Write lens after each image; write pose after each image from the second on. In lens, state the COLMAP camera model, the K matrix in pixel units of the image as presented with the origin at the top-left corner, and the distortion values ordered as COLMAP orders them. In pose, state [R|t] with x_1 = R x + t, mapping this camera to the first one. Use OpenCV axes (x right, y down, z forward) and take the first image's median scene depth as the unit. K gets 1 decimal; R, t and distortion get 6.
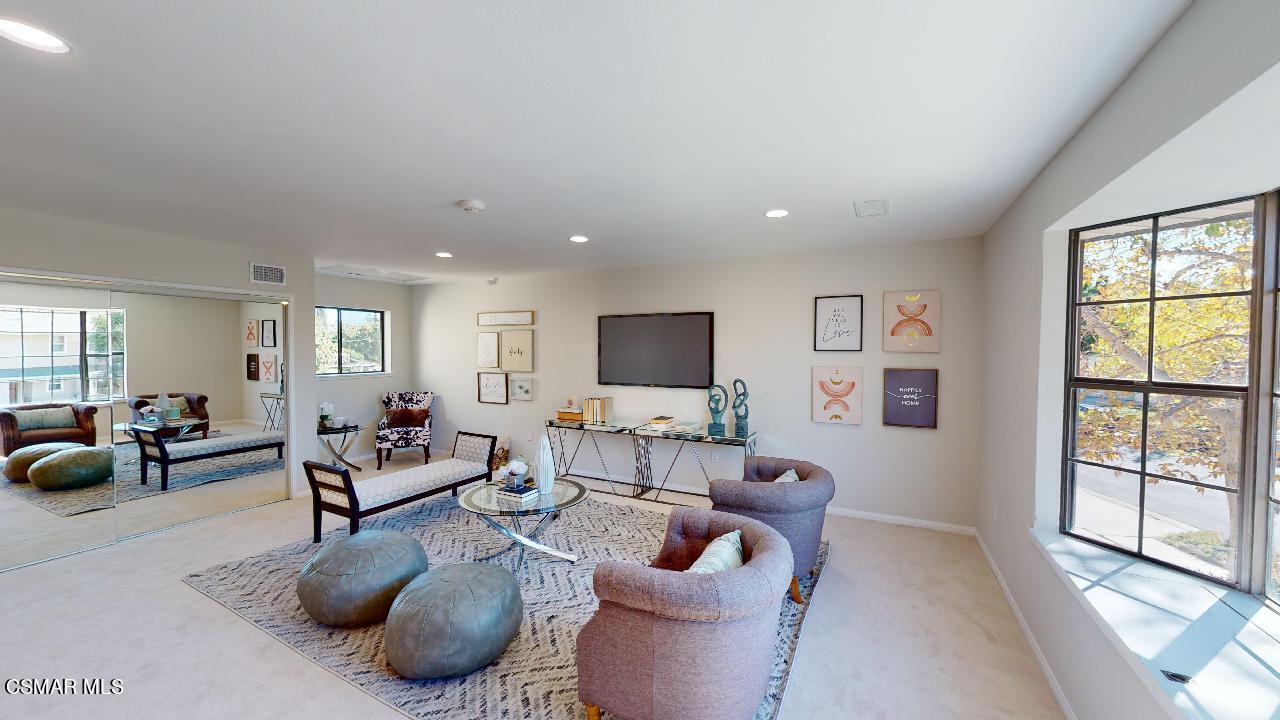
lens RADIAL K [[467.9, 0, 623.8], [0, 467.9, 354.5], [0, 0, 1]] dist [-0.000719, 0.000001]
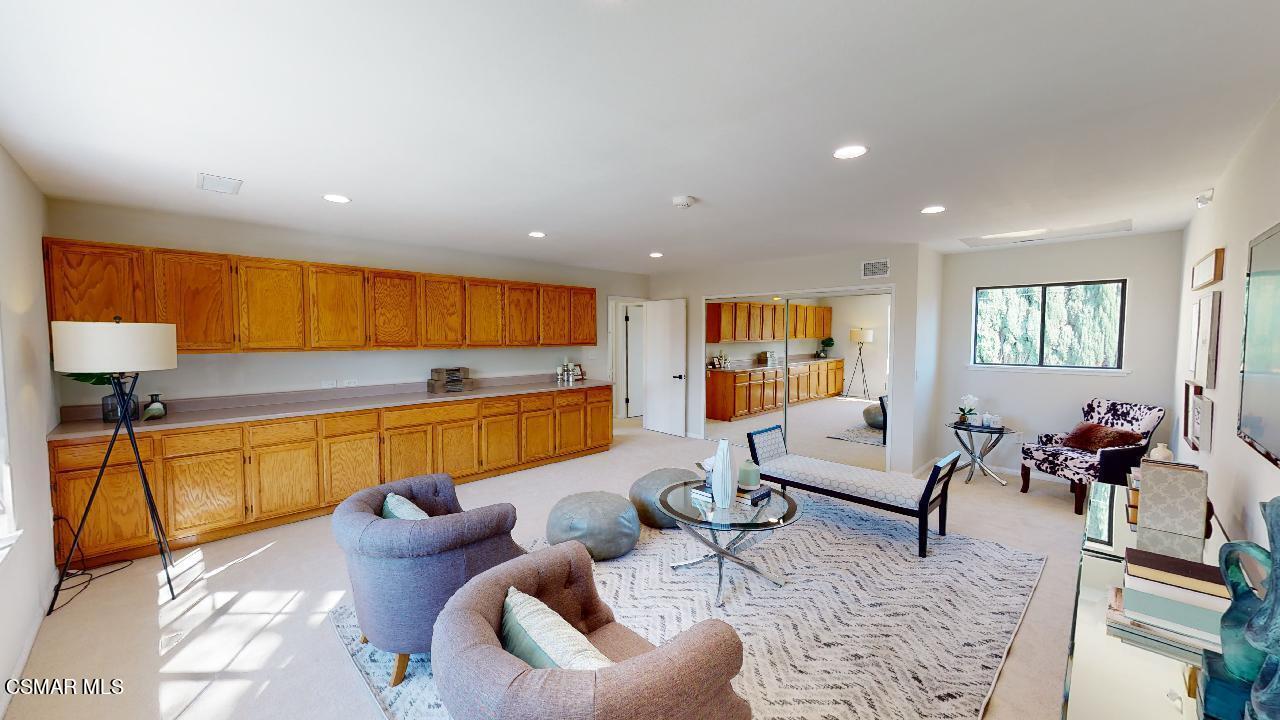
lens RADIAL K [[467.9, 0, 646.9], [0, 467.9, 353.2], [0, 0, 1]] dist [-0.000719, 0.000001]
pose [[-0.273860, 0.039793, -0.960946, 0.431215], [-0.009561, 0.998982, 0.044092, -0.011558], [0.961722, 0.021263, -0.273200, 0.699244]]
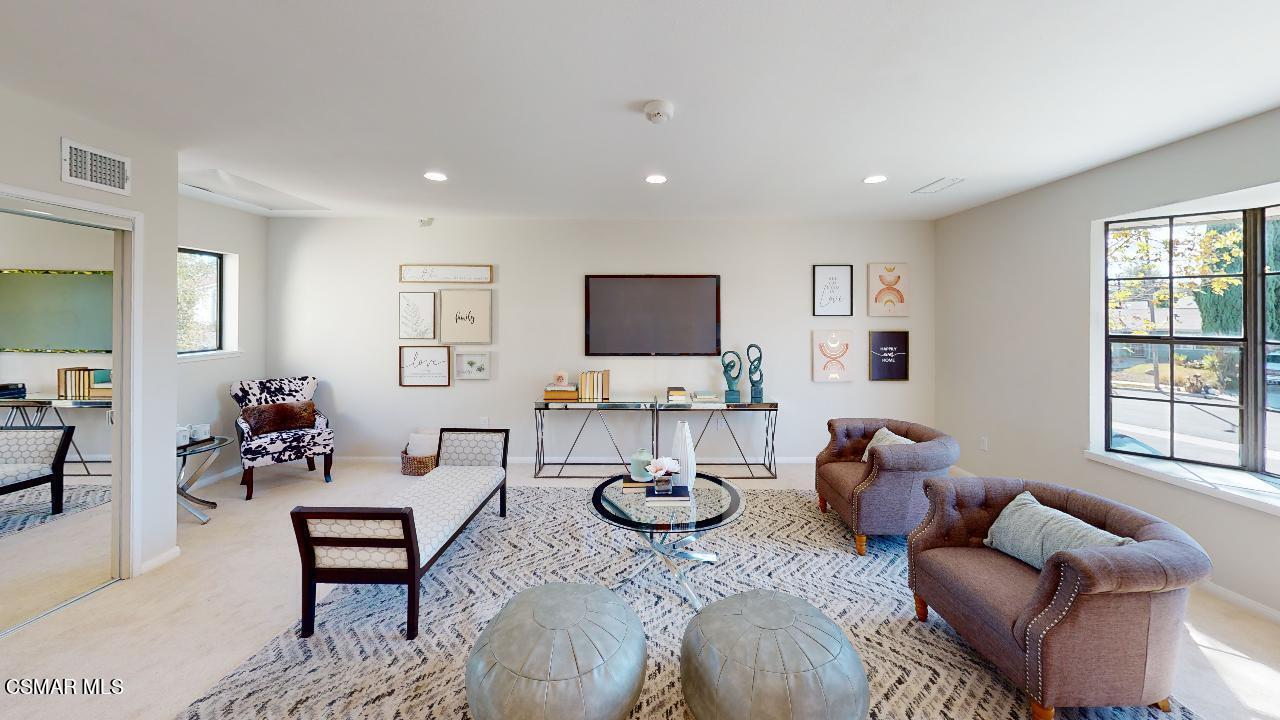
lens RADIAL K [[467.9, 0, 634.4], [0, 467.9, 358.3], [0, 0, 1]] dist [-0.000719, 0.000001]
pose [[0.883299, -0.044528, 0.466690, -0.398830], [0.006617, 0.996564, 0.082560, -0.001433], [-0.468763, -0.069837, 0.880559, 0.214518]]
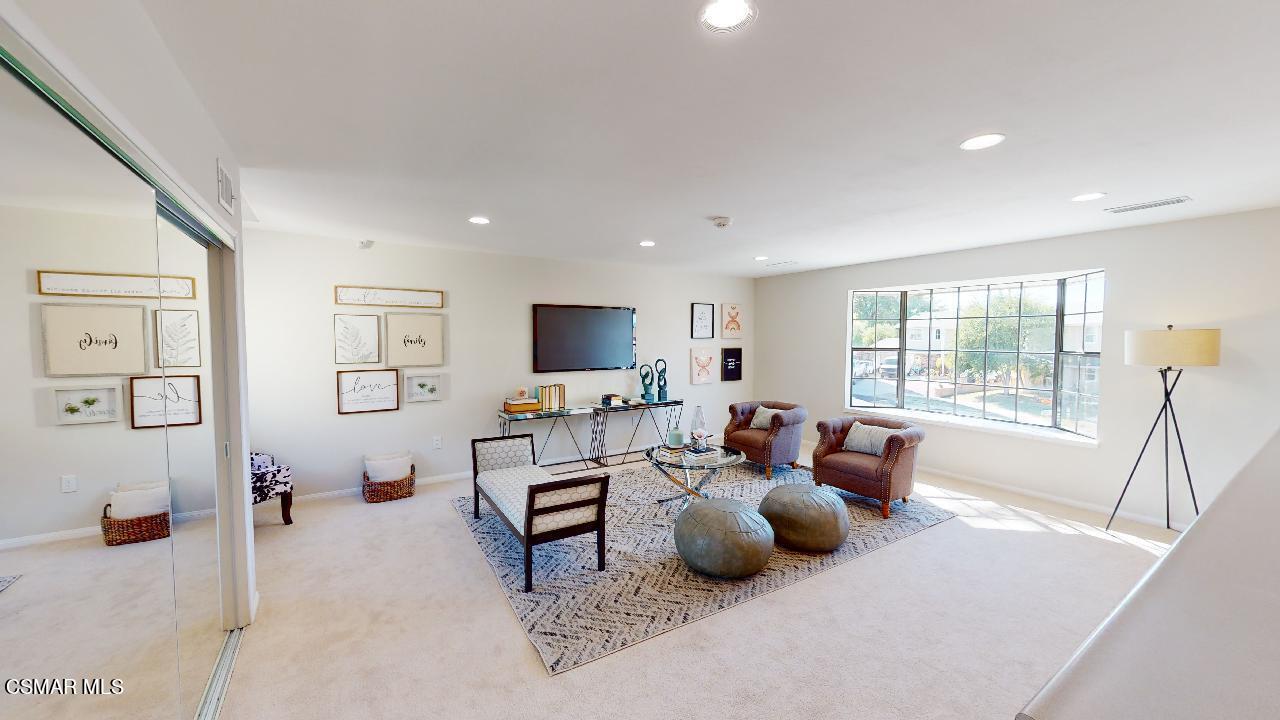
lens RADIAL K [[467.9, 0, 641.9], [0, 467.9, 363.9], [0, 0, 1]] dist [-0.000719, 0.000001]
pose [[0.490722, -0.051122, 0.869815, -0.855410], [0.012895, 0.998594, 0.051416, -0.003831], [-0.871221, -0.014015, 0.490692, 0.330165]]
